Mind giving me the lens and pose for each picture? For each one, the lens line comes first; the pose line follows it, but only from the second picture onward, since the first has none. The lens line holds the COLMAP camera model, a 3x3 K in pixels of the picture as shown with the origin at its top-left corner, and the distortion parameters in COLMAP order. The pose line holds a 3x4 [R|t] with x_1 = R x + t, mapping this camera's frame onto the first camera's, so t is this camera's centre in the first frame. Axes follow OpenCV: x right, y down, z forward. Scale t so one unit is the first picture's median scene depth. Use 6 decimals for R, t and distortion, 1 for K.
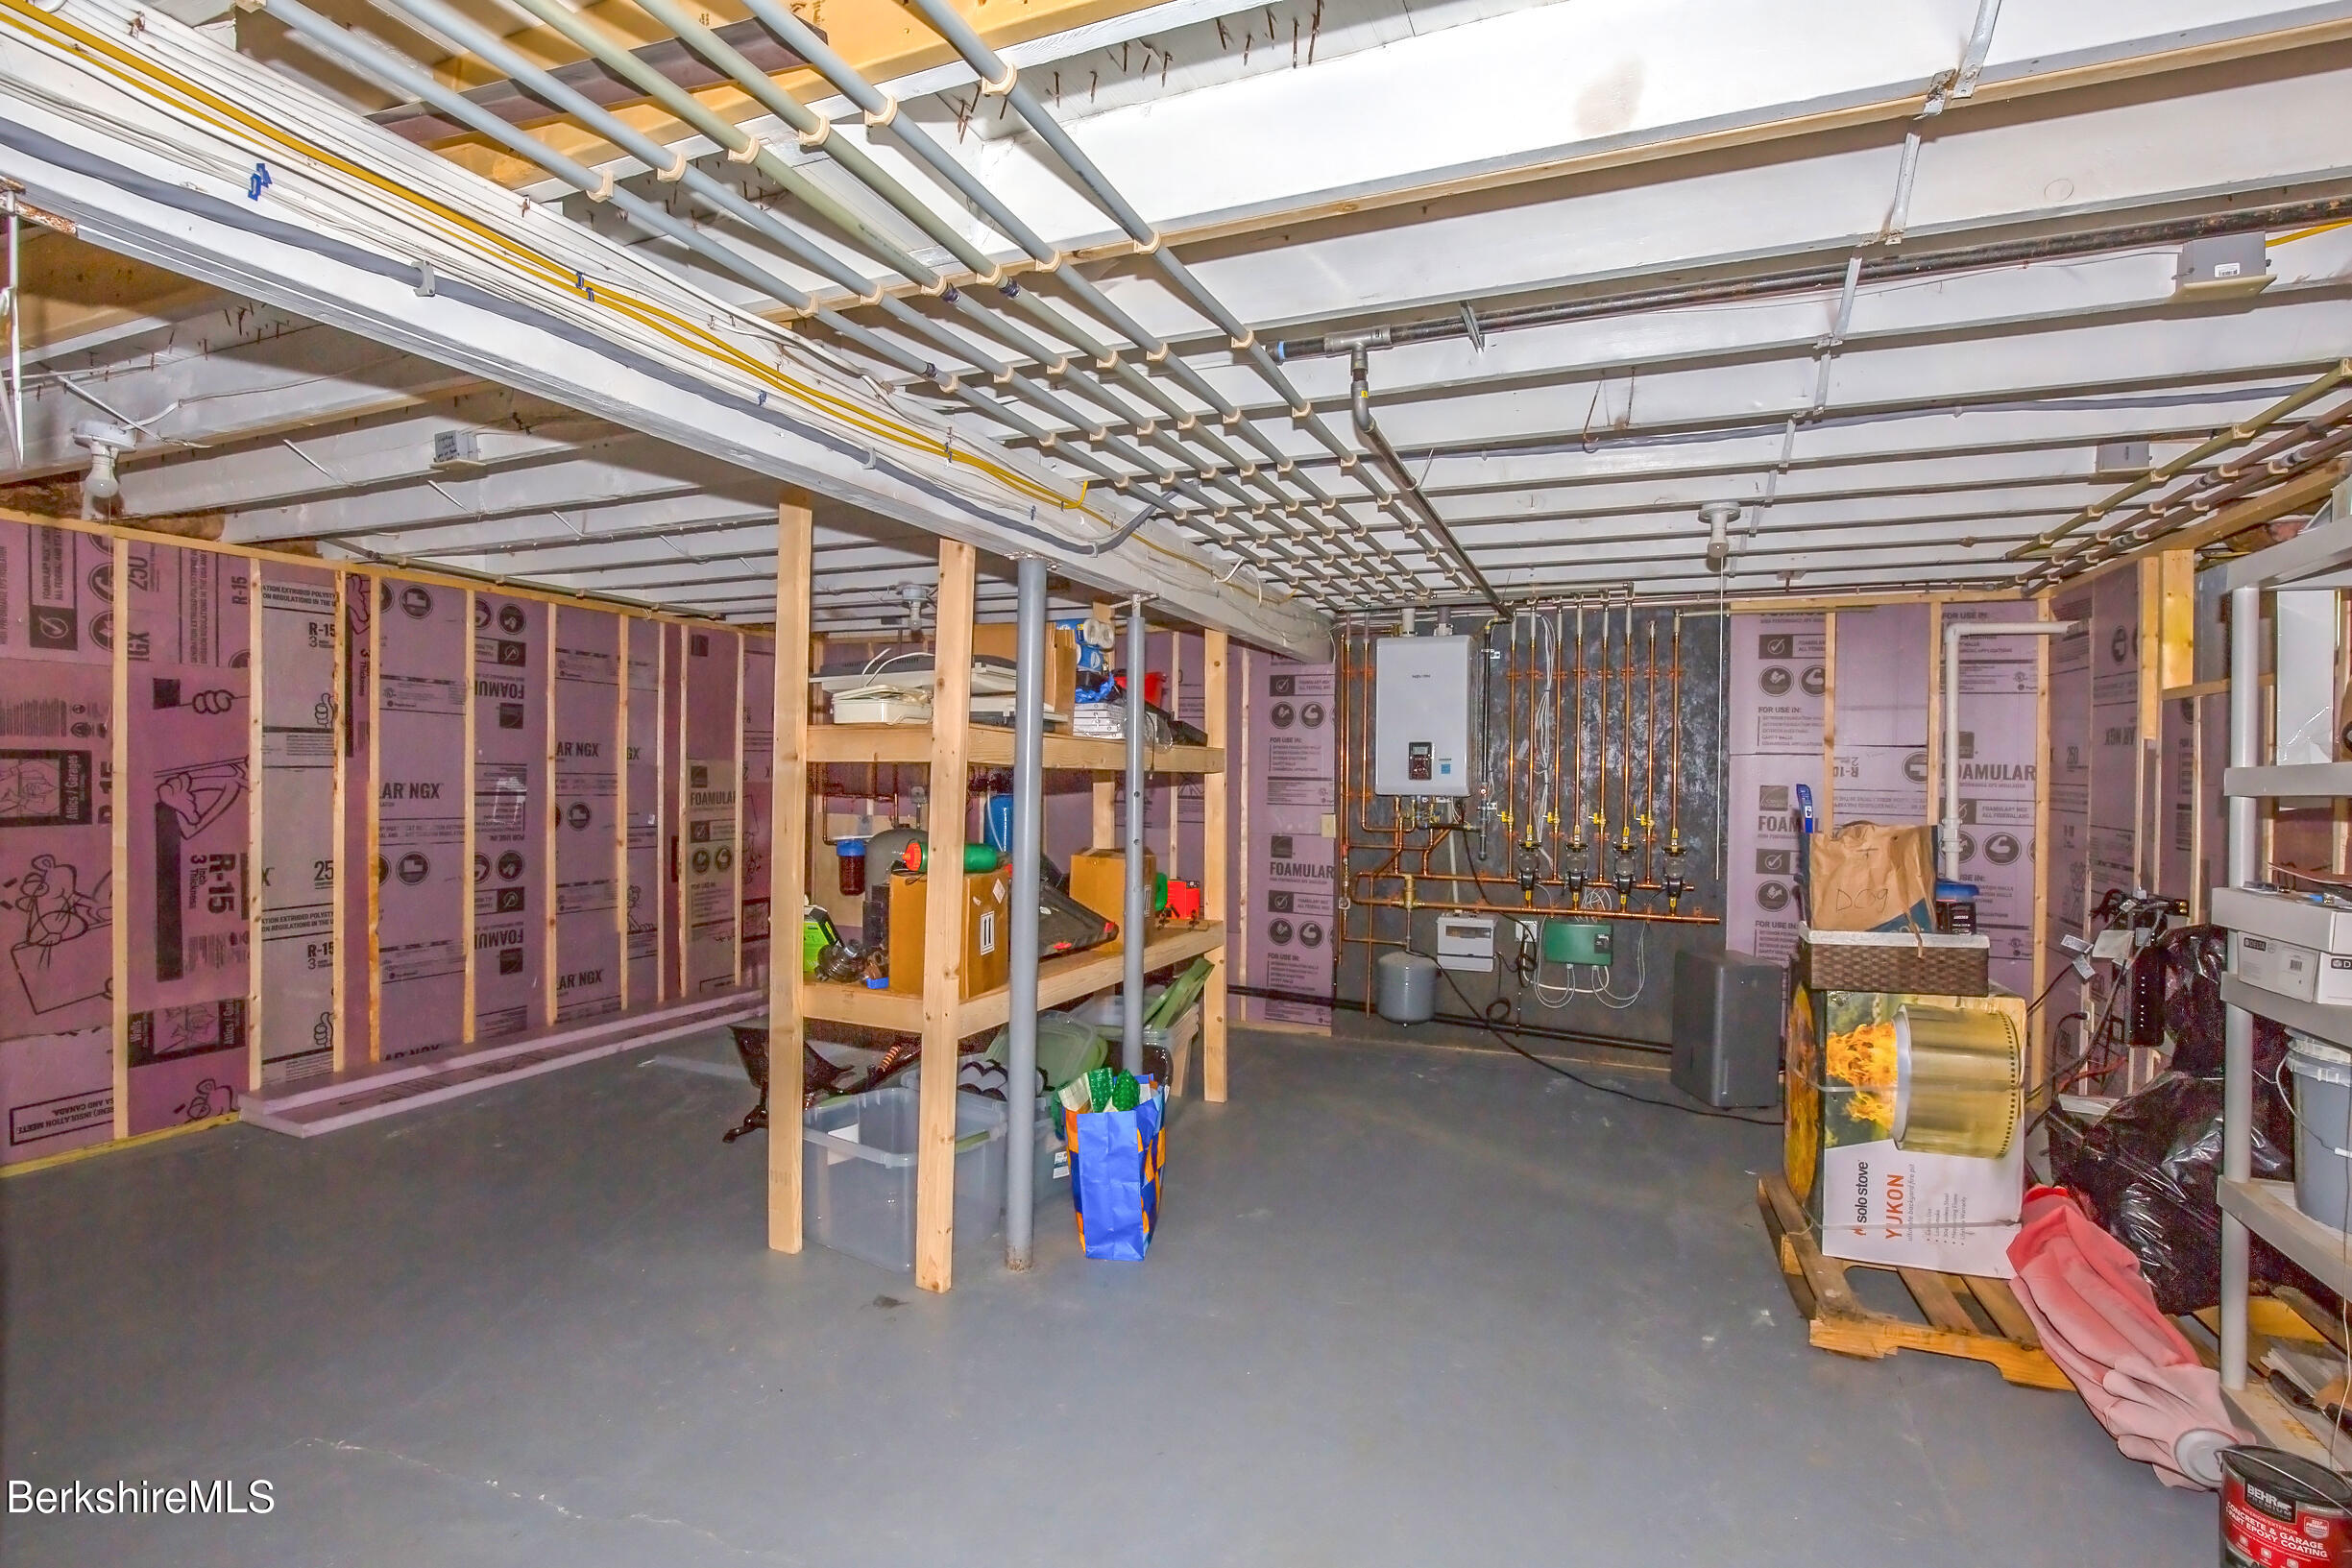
lens RADIAL K [[1107.7, 0, 1199.1], [0, 1107.7, 781.7], [0, 0, 1]] dist [-0.028890, 0.001269]
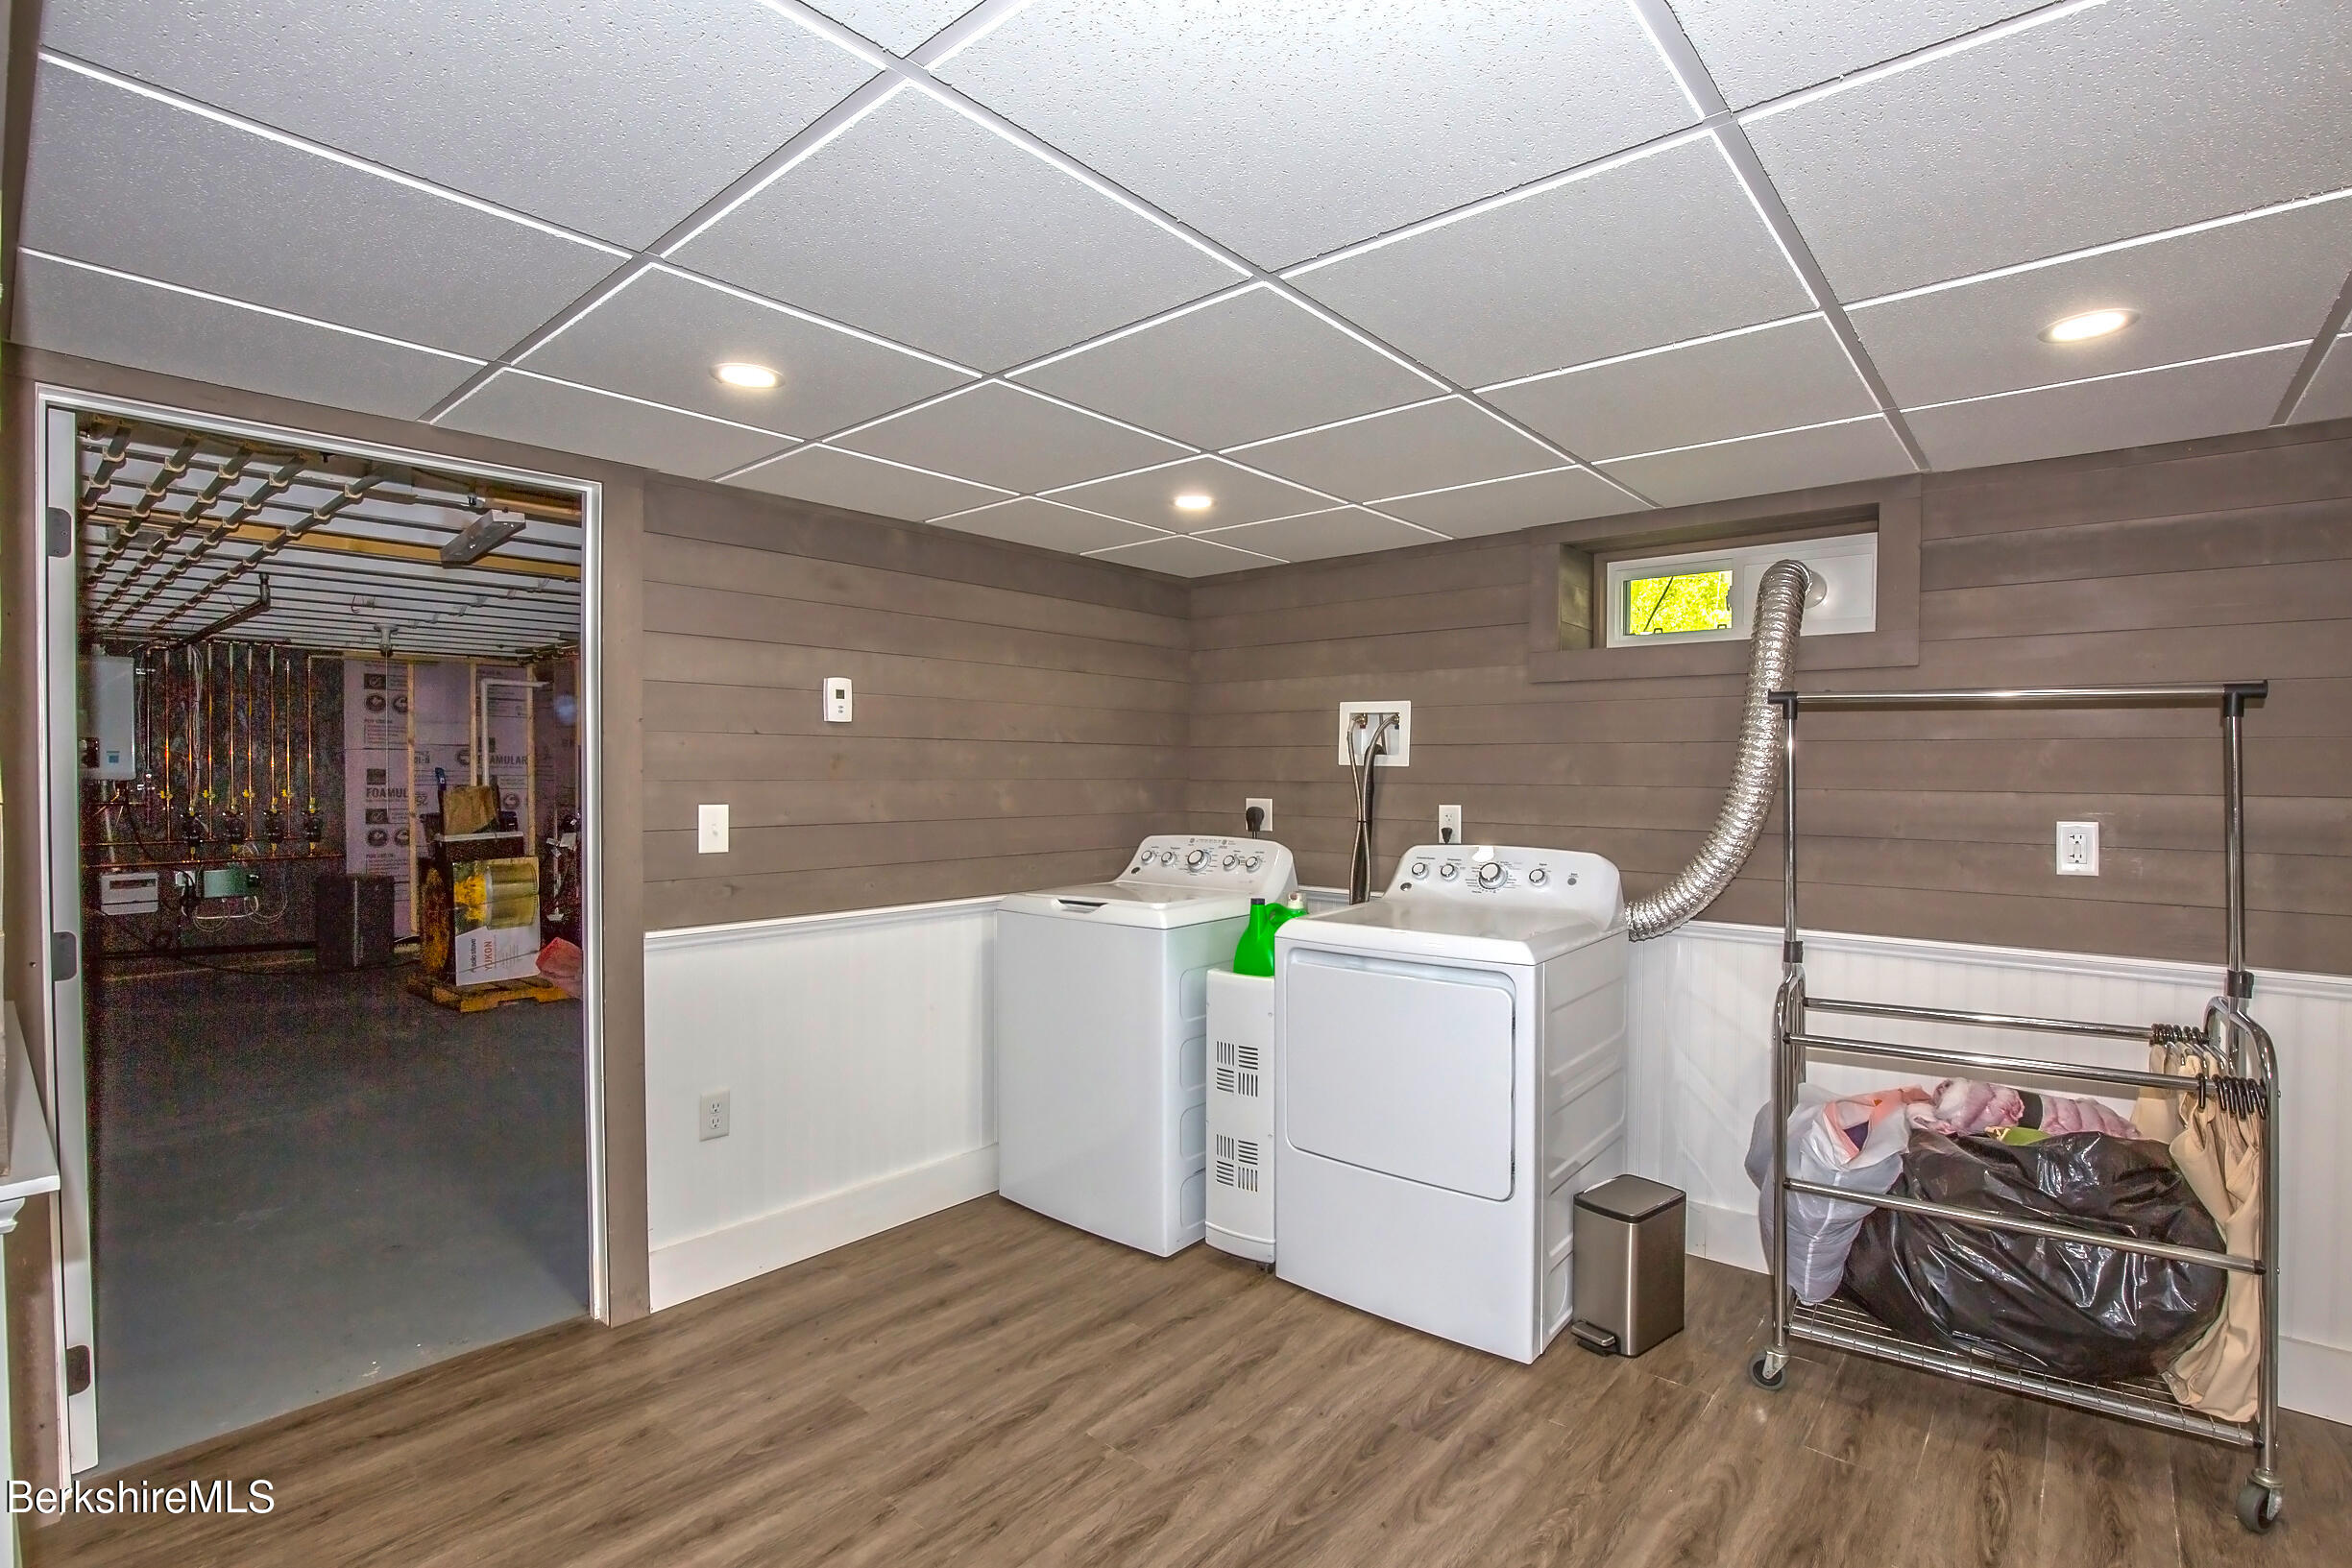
lens RADIAL K [[1107.7, 0, 1199.1], [0, 1107.7, 781.7], [0, 0, 1]] dist [-0.028890, 0.001269]
pose [[0.327698, -0.023118, 0.944500, -0.636120], [0.008729, 0.999732, 0.021441, -0.001392], [-0.944742, 0.001218, 0.327812, -0.711978]]
